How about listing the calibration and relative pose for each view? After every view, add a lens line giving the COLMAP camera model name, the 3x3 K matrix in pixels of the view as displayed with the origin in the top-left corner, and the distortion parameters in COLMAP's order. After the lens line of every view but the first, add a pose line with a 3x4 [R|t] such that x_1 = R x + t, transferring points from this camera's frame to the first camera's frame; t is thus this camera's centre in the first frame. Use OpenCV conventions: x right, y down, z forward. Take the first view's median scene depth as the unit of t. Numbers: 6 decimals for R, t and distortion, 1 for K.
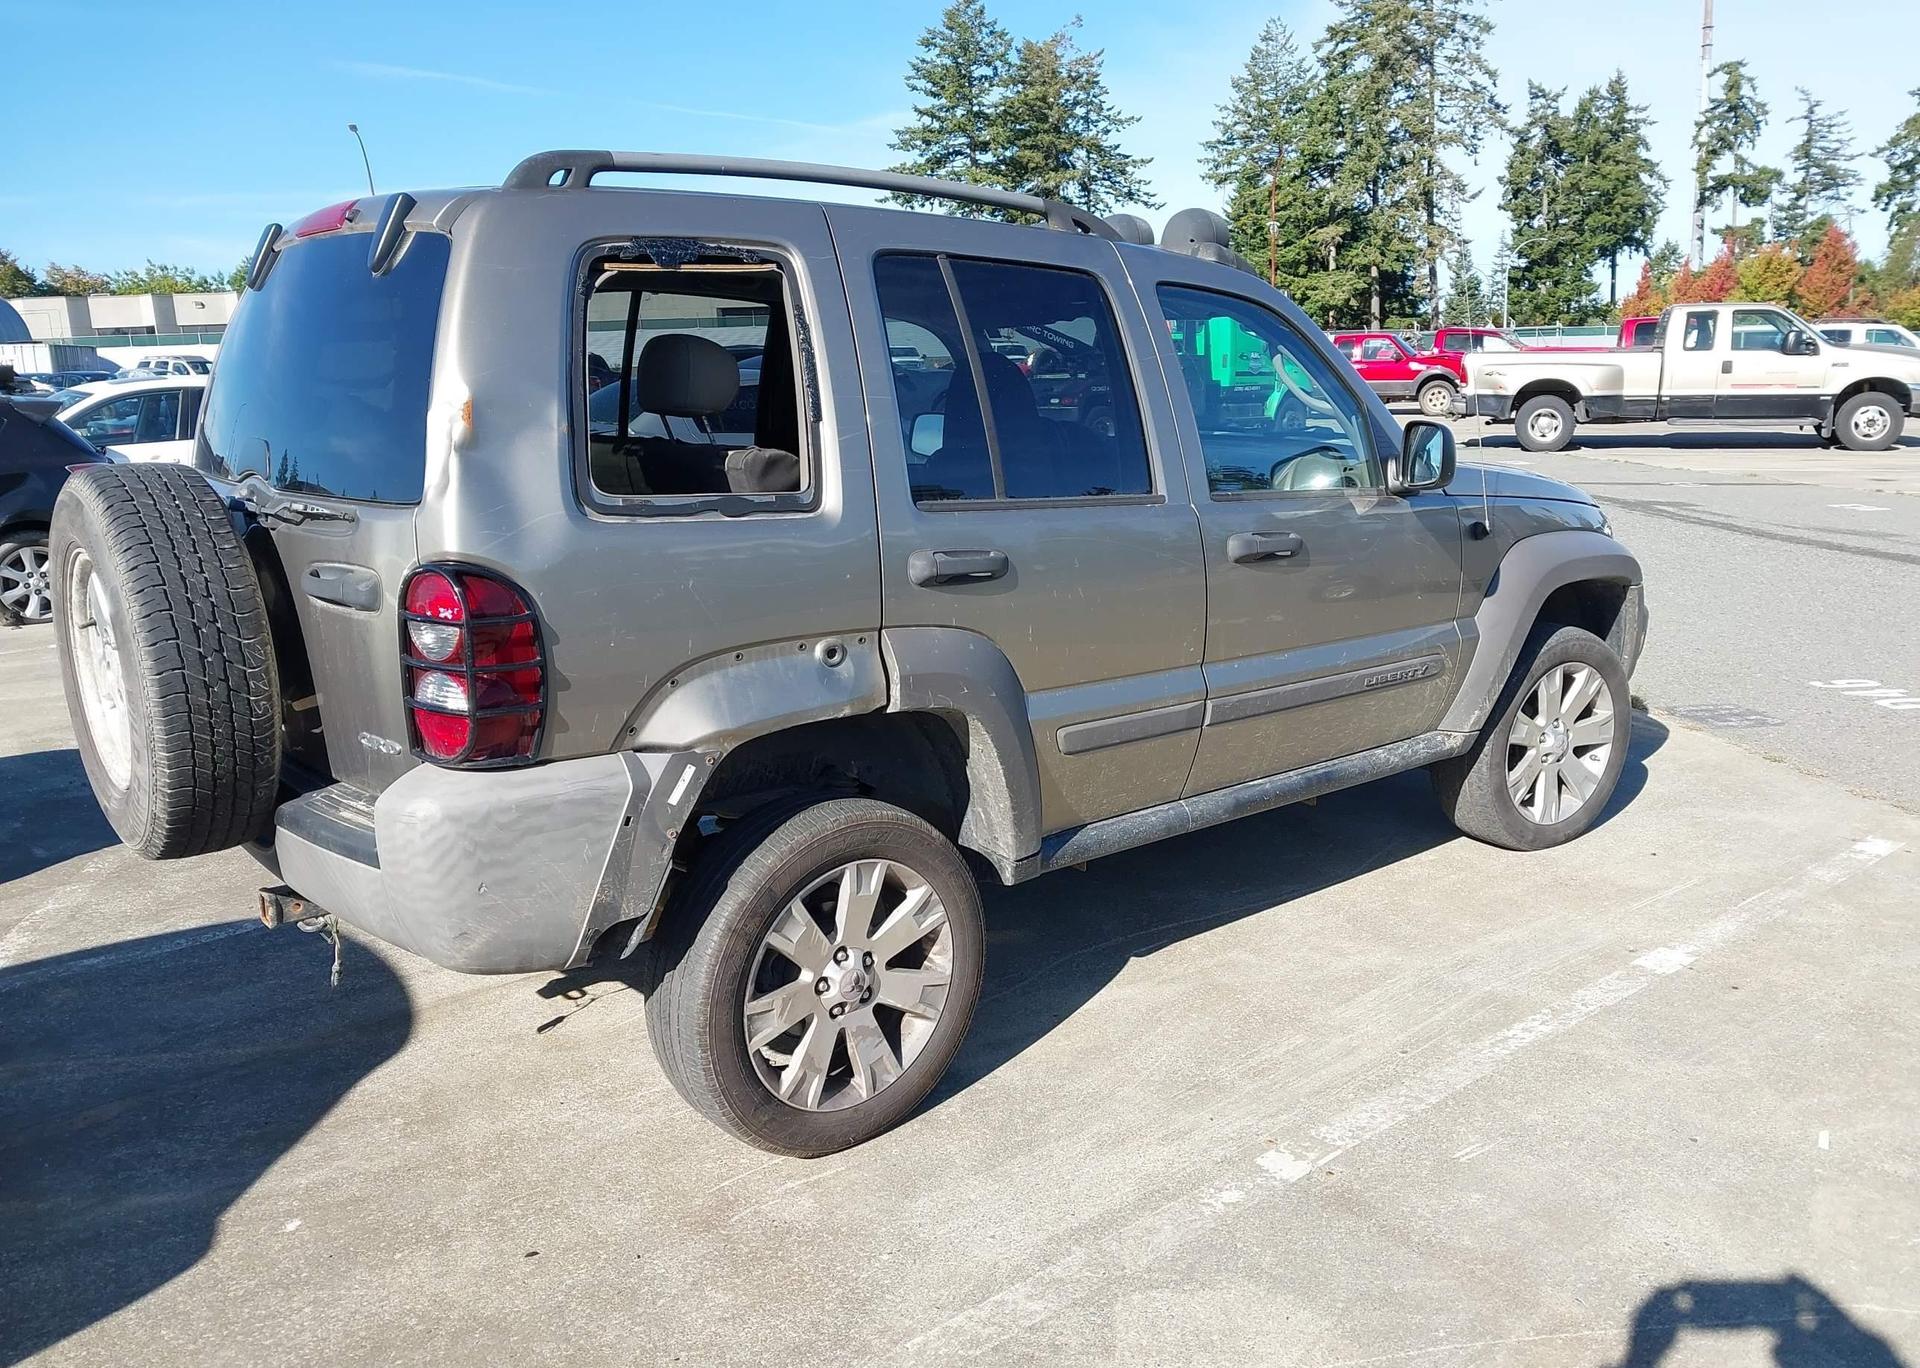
lens RADIAL K [[1507.2, 0, 941.8], [0, 1507.2, 682.6], [0, 0, 1]] dist [0.009412, -0.014164]
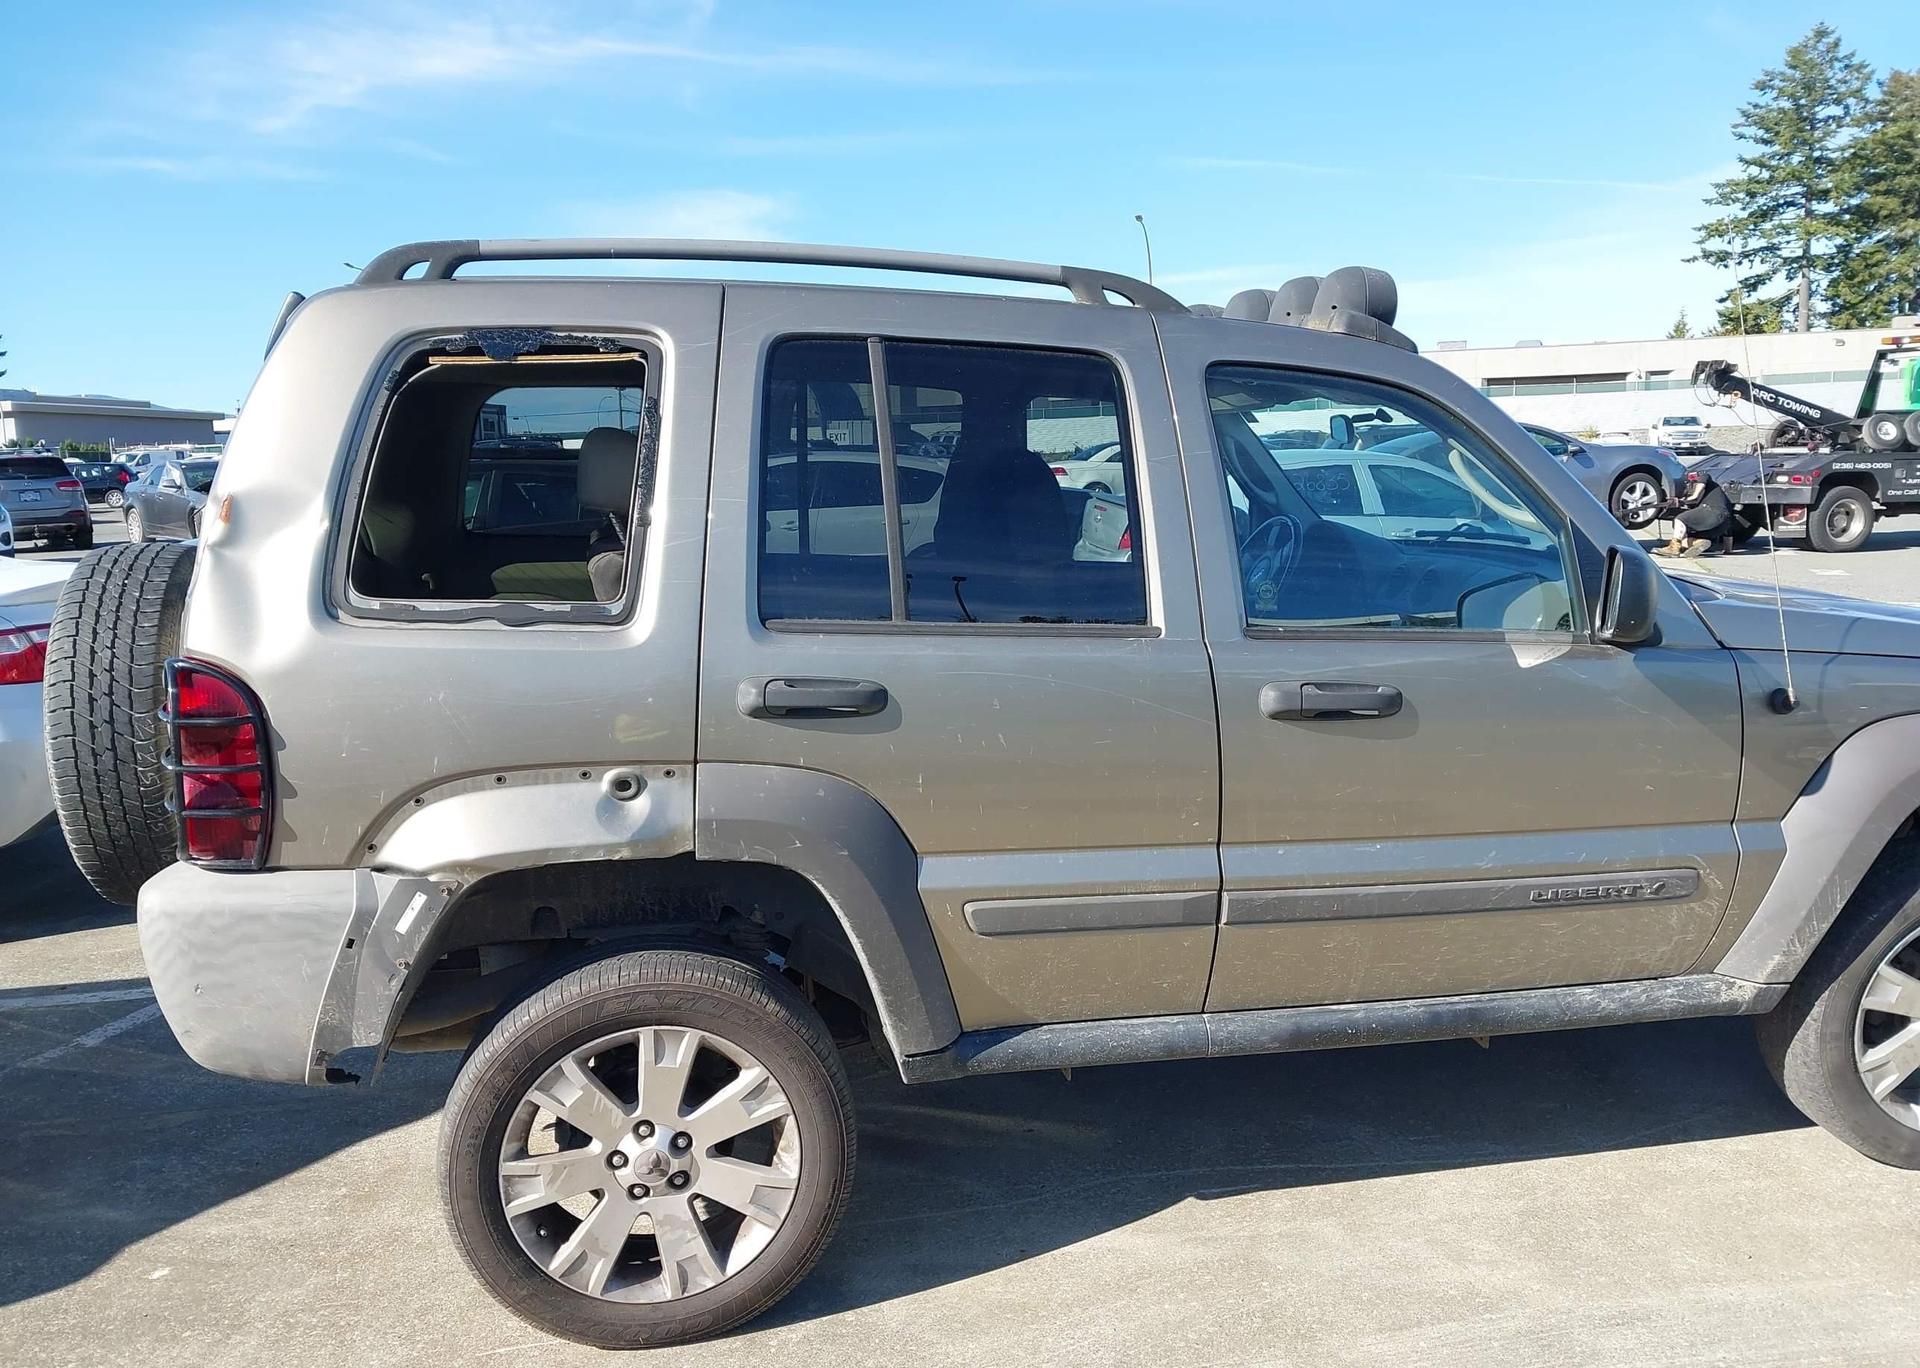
lens RADIAL K [[1499.9, 0, 952.6], [0, 1499.9, 679.0], [0, 0, 1]] dist [0.010299, -0.014857]
pose [[0.882645, 0.080436, -0.463108, 0.418358], [-0.102356, 0.994497, -0.022350, -0.068991], [0.458761, 0.067129, 0.886020, 0.254255]]
